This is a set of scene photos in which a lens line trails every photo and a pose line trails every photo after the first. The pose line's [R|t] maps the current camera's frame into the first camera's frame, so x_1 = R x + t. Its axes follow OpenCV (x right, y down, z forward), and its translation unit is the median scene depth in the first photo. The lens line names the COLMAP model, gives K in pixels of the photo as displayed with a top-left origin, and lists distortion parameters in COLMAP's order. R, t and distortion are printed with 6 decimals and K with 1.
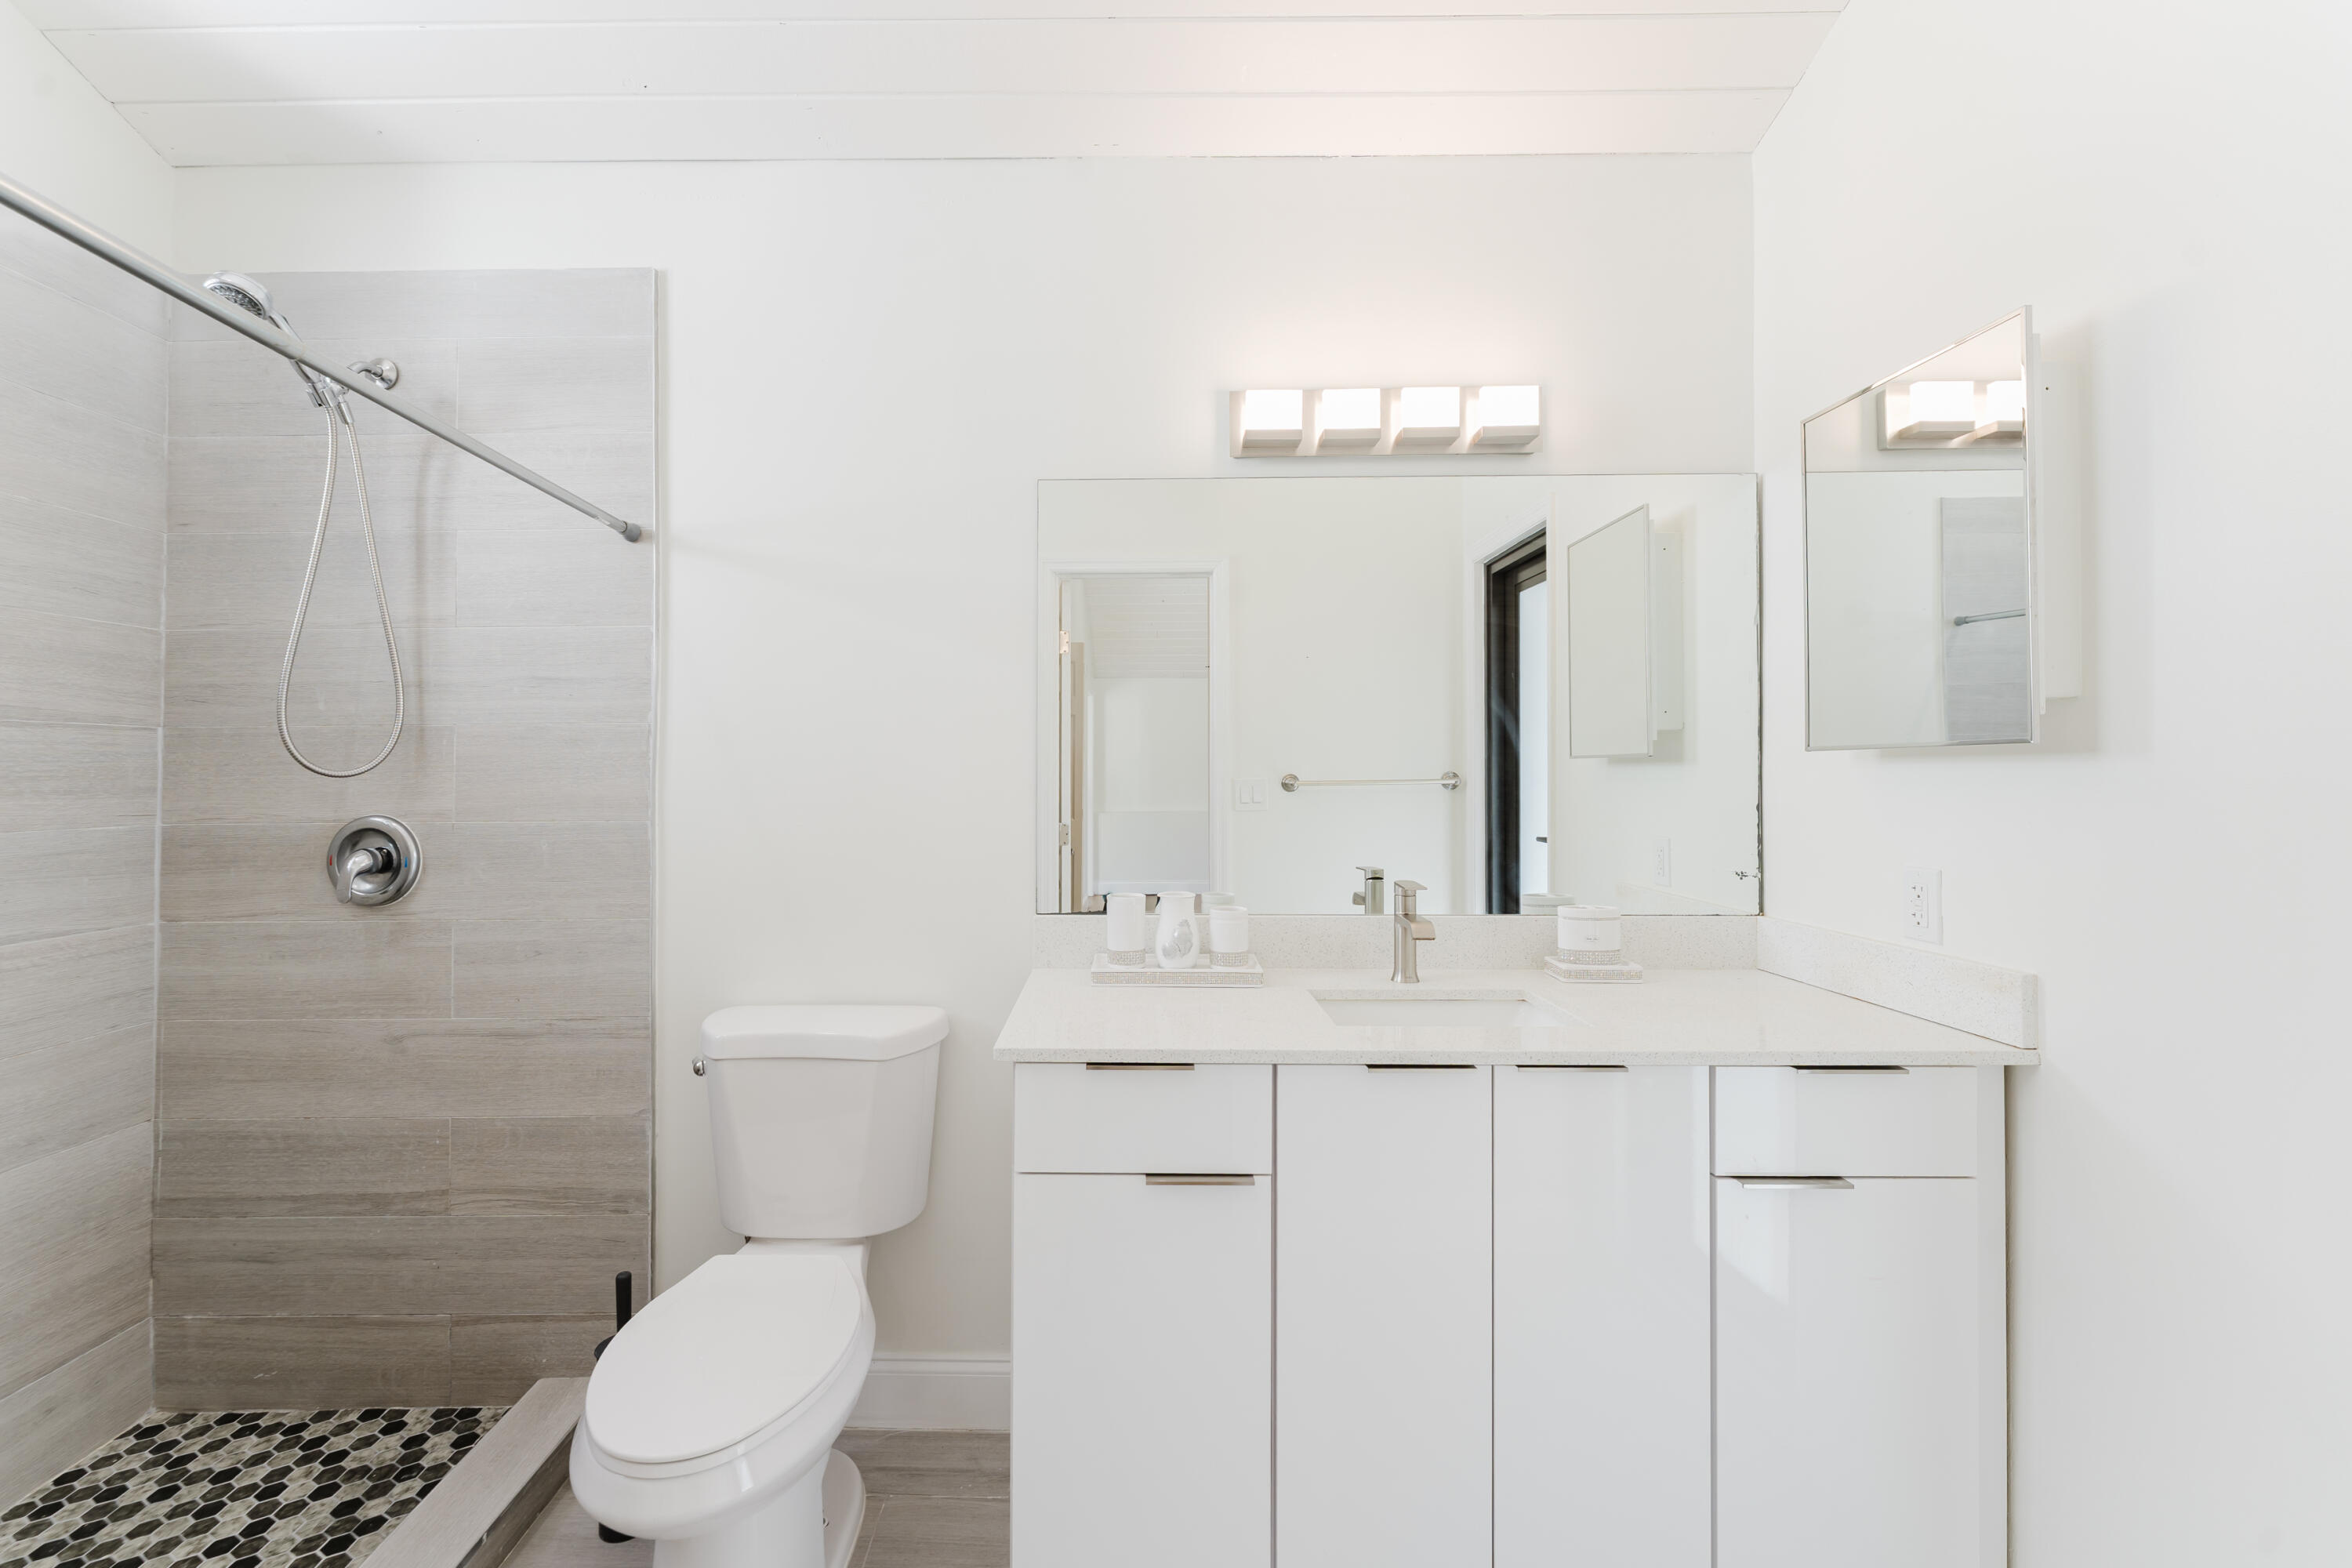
lens RADIAL K [[958.2, 0, 1144.2], [0, 958.2, 800.7], [0, 0, 1]] dist [-0.000104, 0.000212]
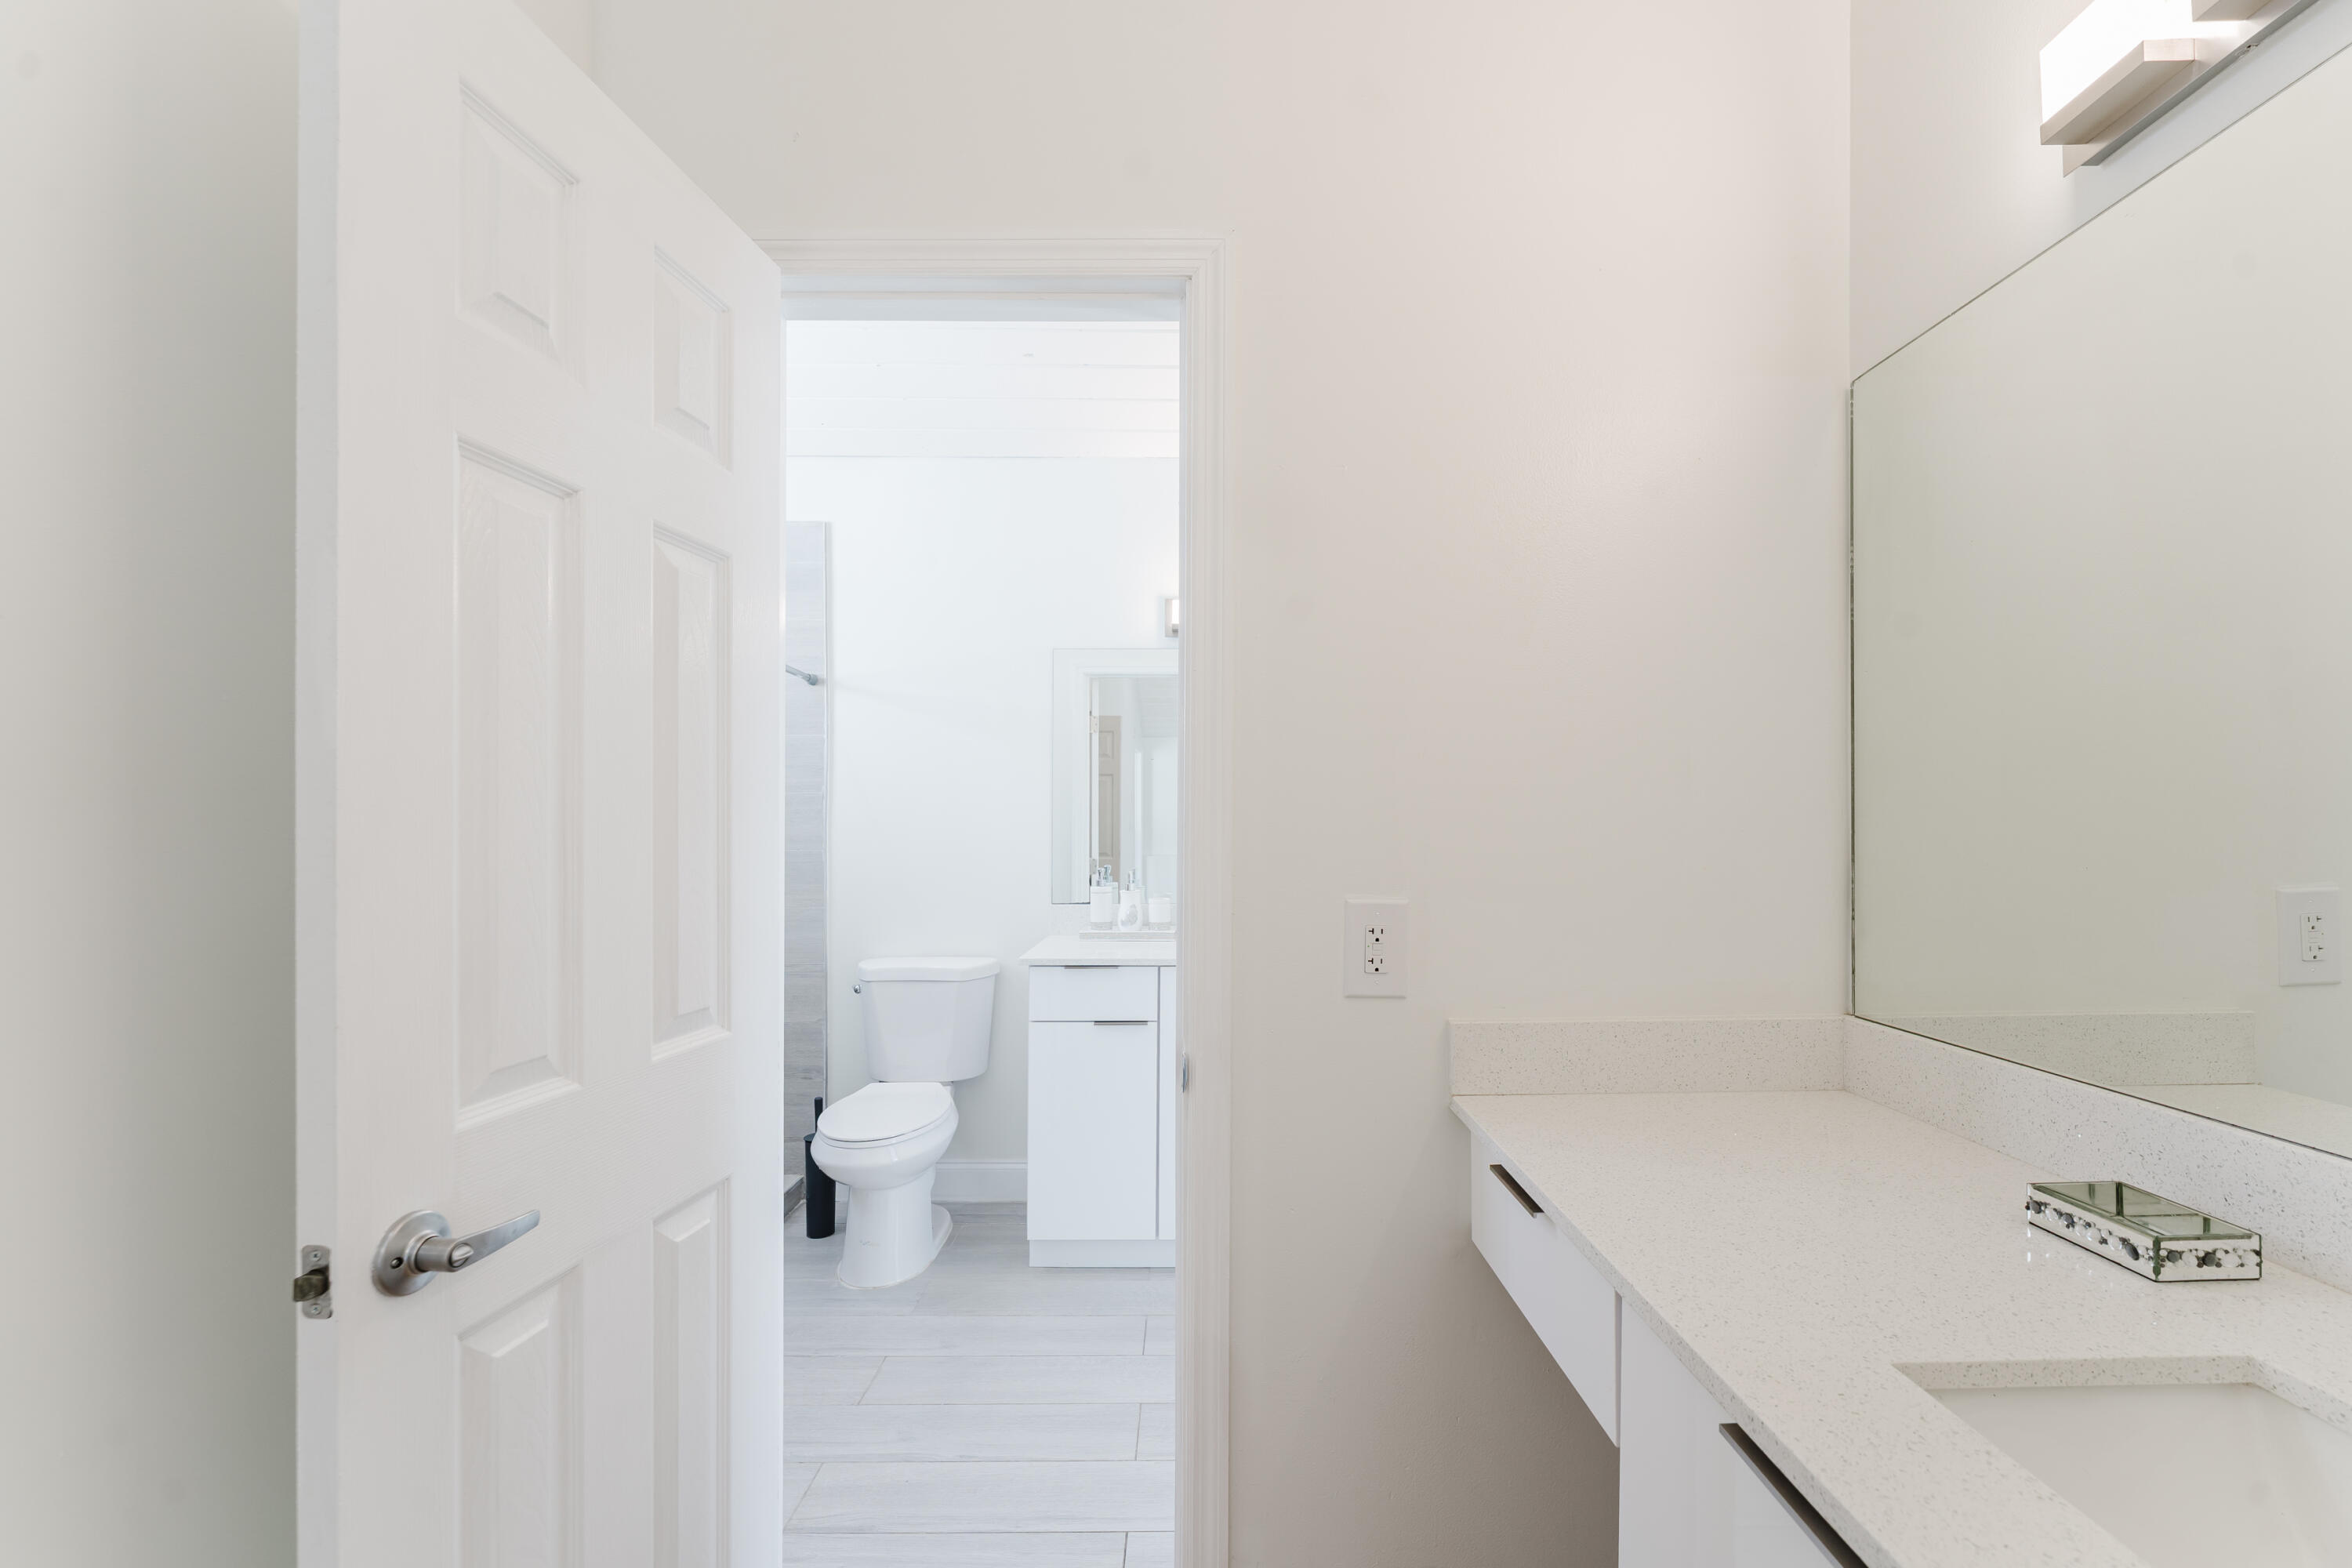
lens RADIAL K [[960.5, 0, 1219.5], [0, 960.5, 833.6], [0, 0, 1]] dist [0.000583, 0.000056]
pose [[0.999967, -0.002876, 0.007605, 0.186317], [0.002974, 0.999911, -0.012988, 0.017577], [-0.007567, 0.013010, 0.999887, -0.763587]]
